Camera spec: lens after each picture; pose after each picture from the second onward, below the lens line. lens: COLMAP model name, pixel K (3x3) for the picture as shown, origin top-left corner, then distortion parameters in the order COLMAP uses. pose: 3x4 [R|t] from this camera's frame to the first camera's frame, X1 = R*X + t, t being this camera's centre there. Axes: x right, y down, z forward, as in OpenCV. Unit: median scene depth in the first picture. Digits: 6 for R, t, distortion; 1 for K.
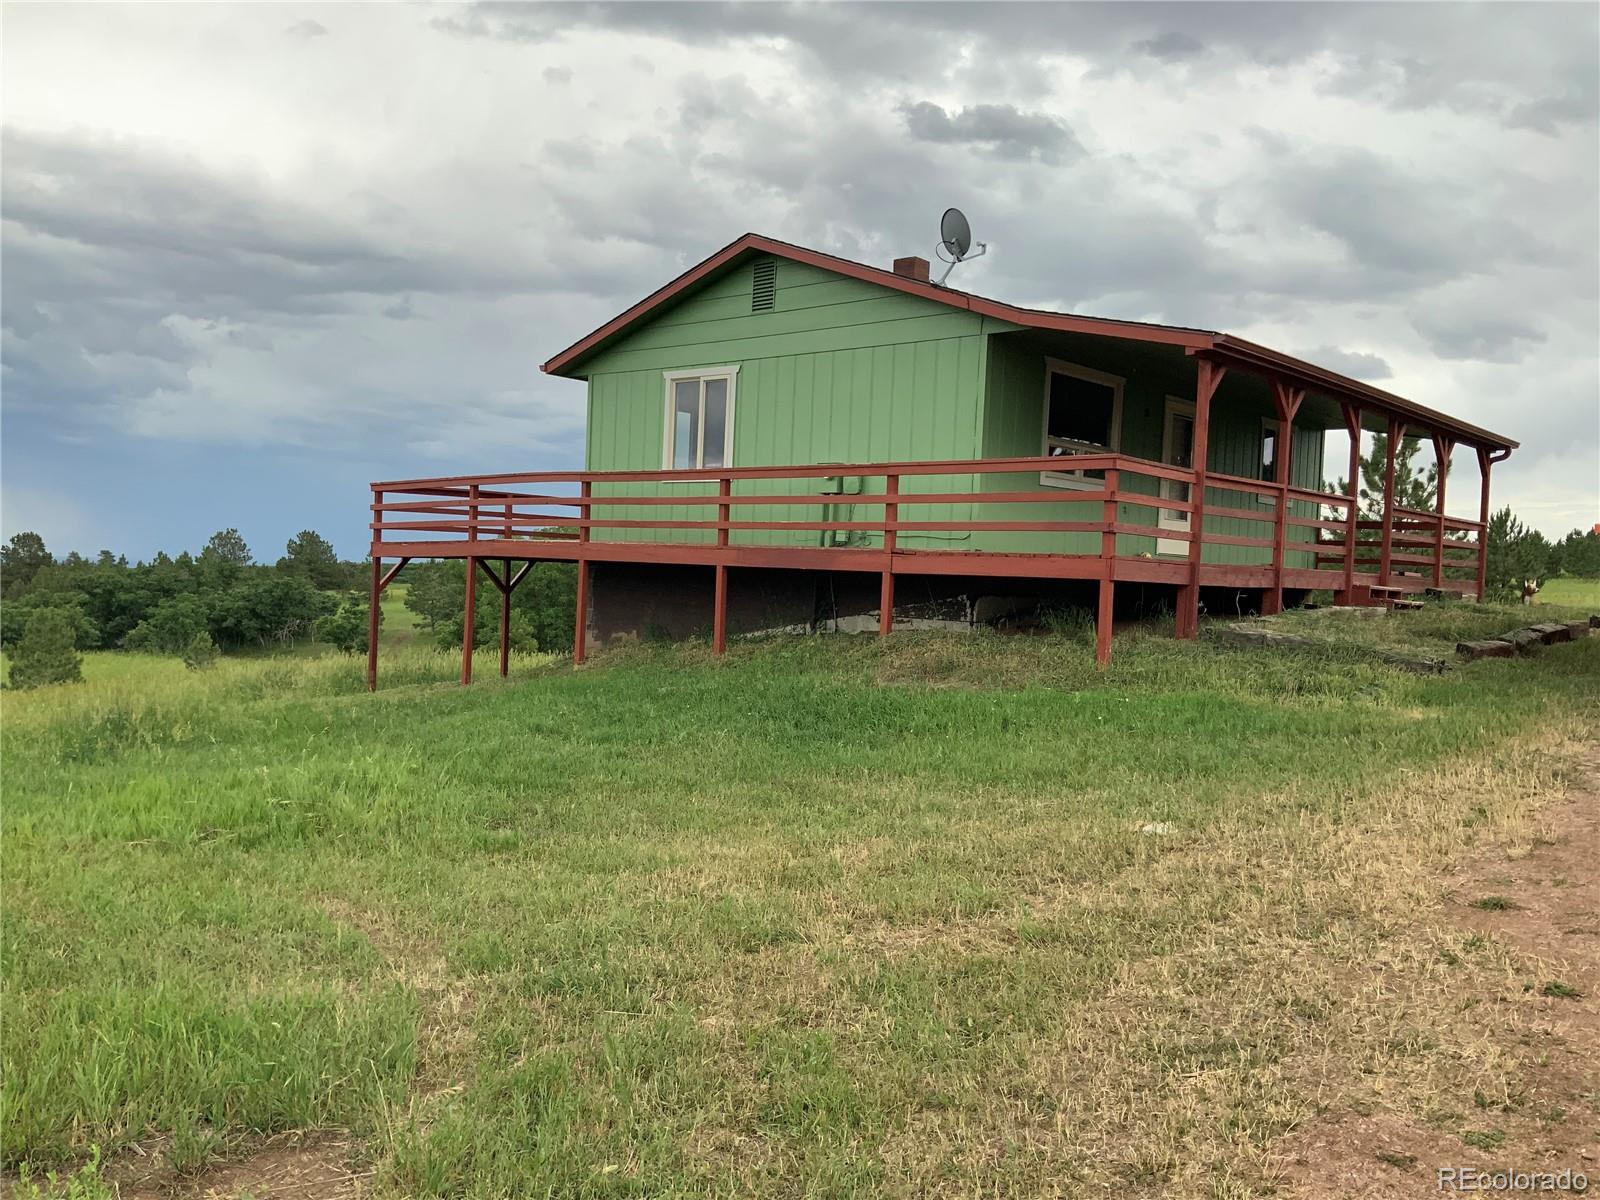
lens RADIAL K [[1326.4, 0, 811.5], [0, 1326.4, 605.1], [0, 0, 1]] dist [0.075561, -0.164881]
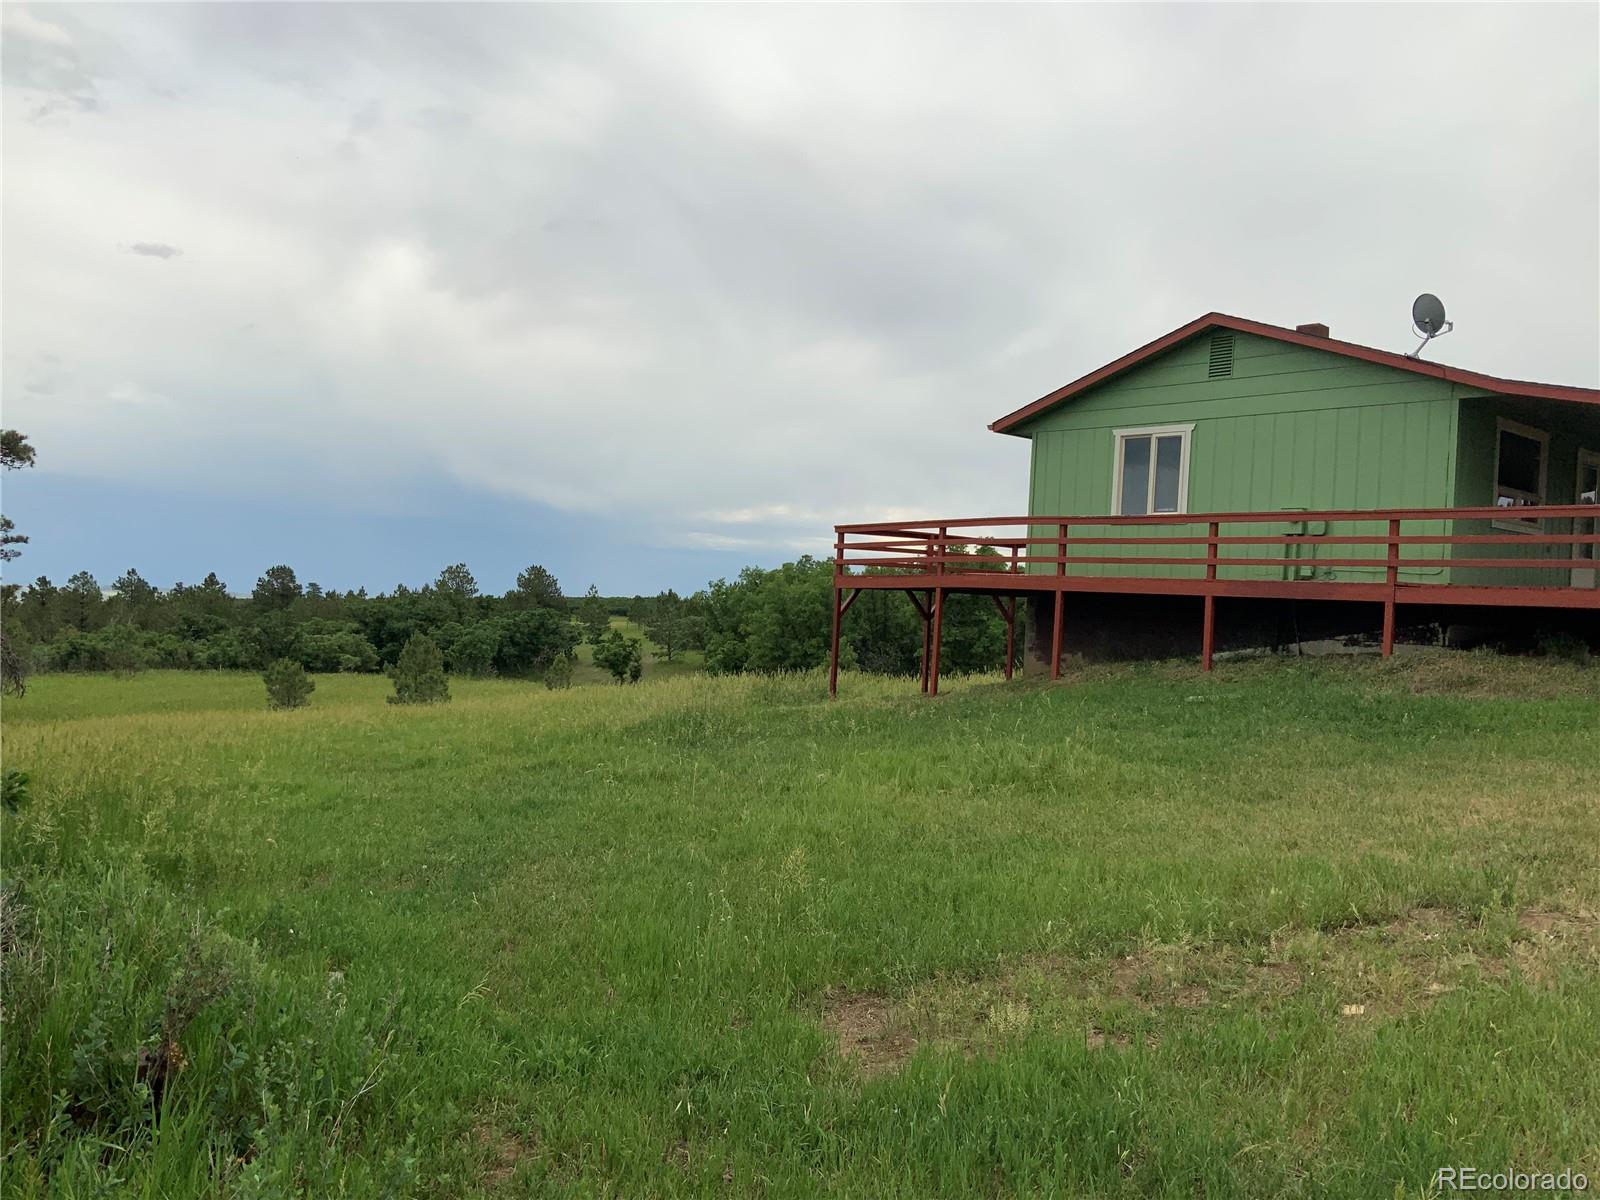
lens RADIAL K [[1326.4, 0, 806.7], [0, 1326.4, 612.4], [0, 0, 1]] dist [0.075561, -0.164881]
pose [[0.992216, 0.008392, -0.124247, -0.217015], [-0.011051, 0.999724, -0.020727, 0.010523], [0.124038, 0.021939, 0.992035, -0.173249]]
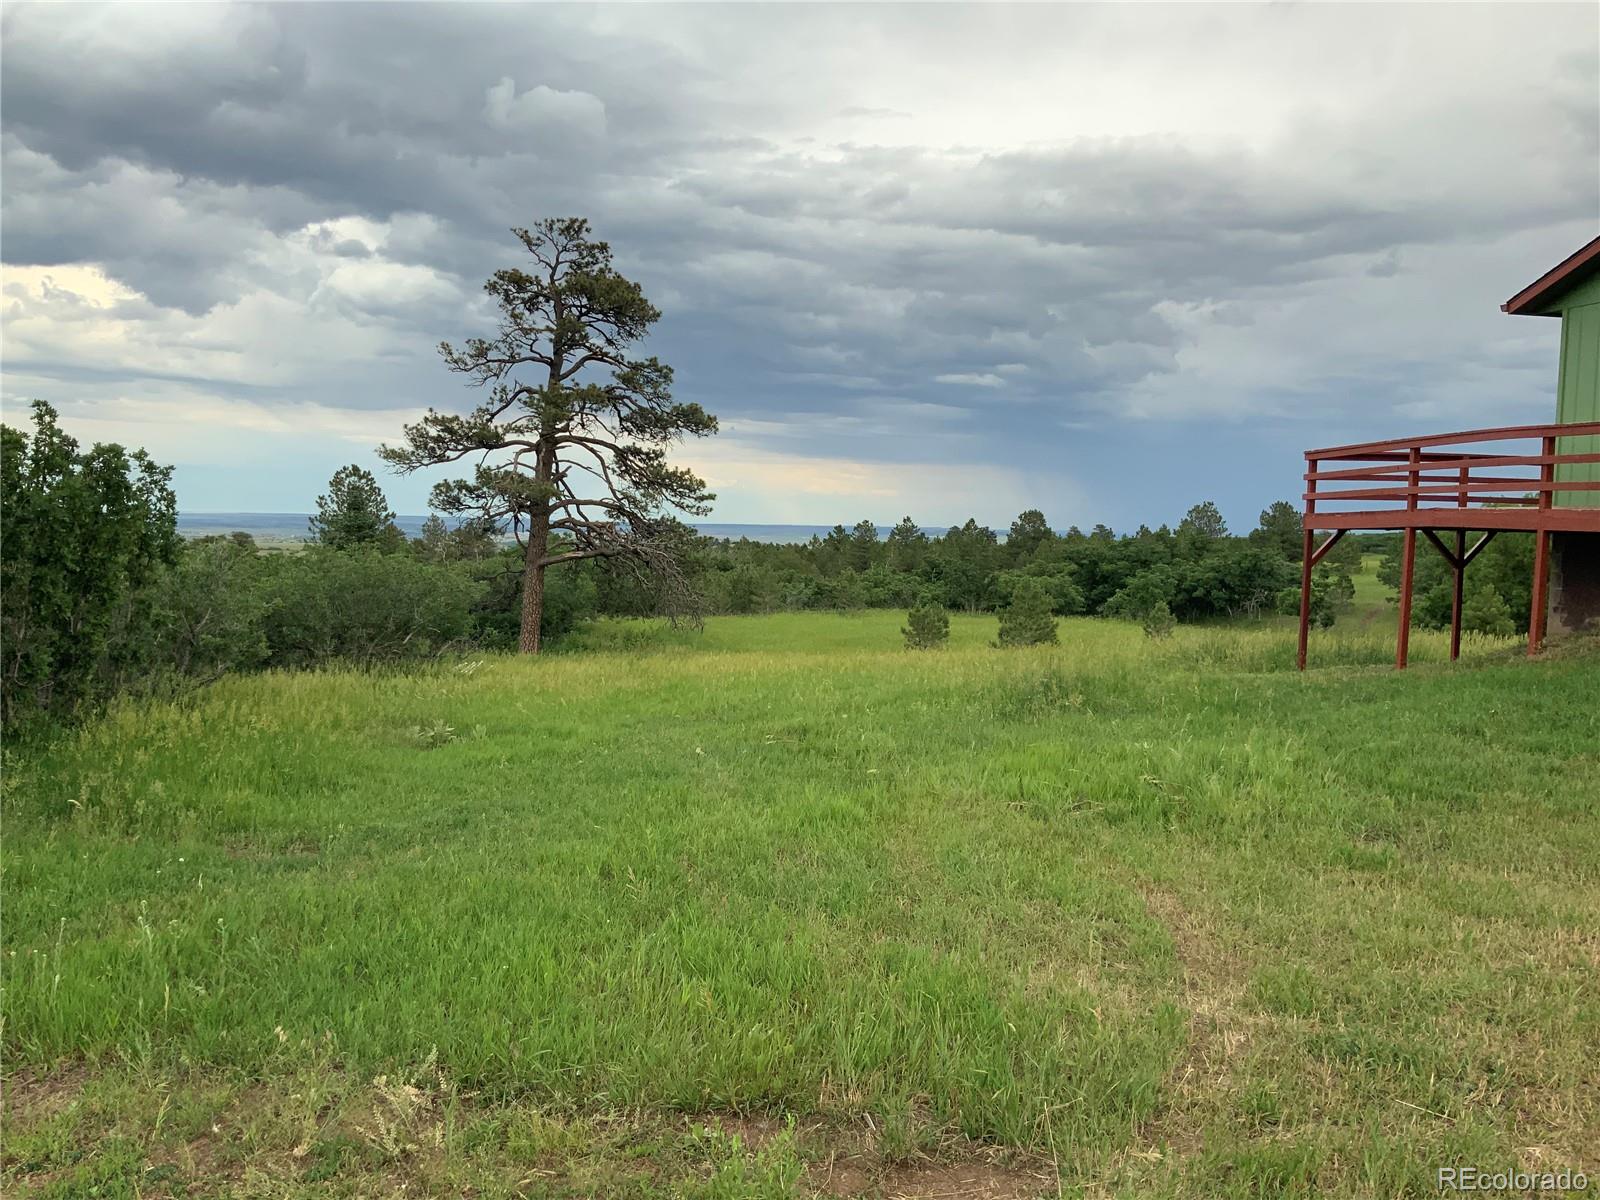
lens RADIAL K [[1326.4, 0, 775.4], [0, 1326.4, 588.2], [0, 0, 1]] dist [0.075561, -0.164881]
pose [[0.748036, 0.018194, -0.663409, 0.022599], [-0.012208, 0.999832, 0.013656, -0.002334], [0.663546, -0.002116, 0.748132, 0.038171]]
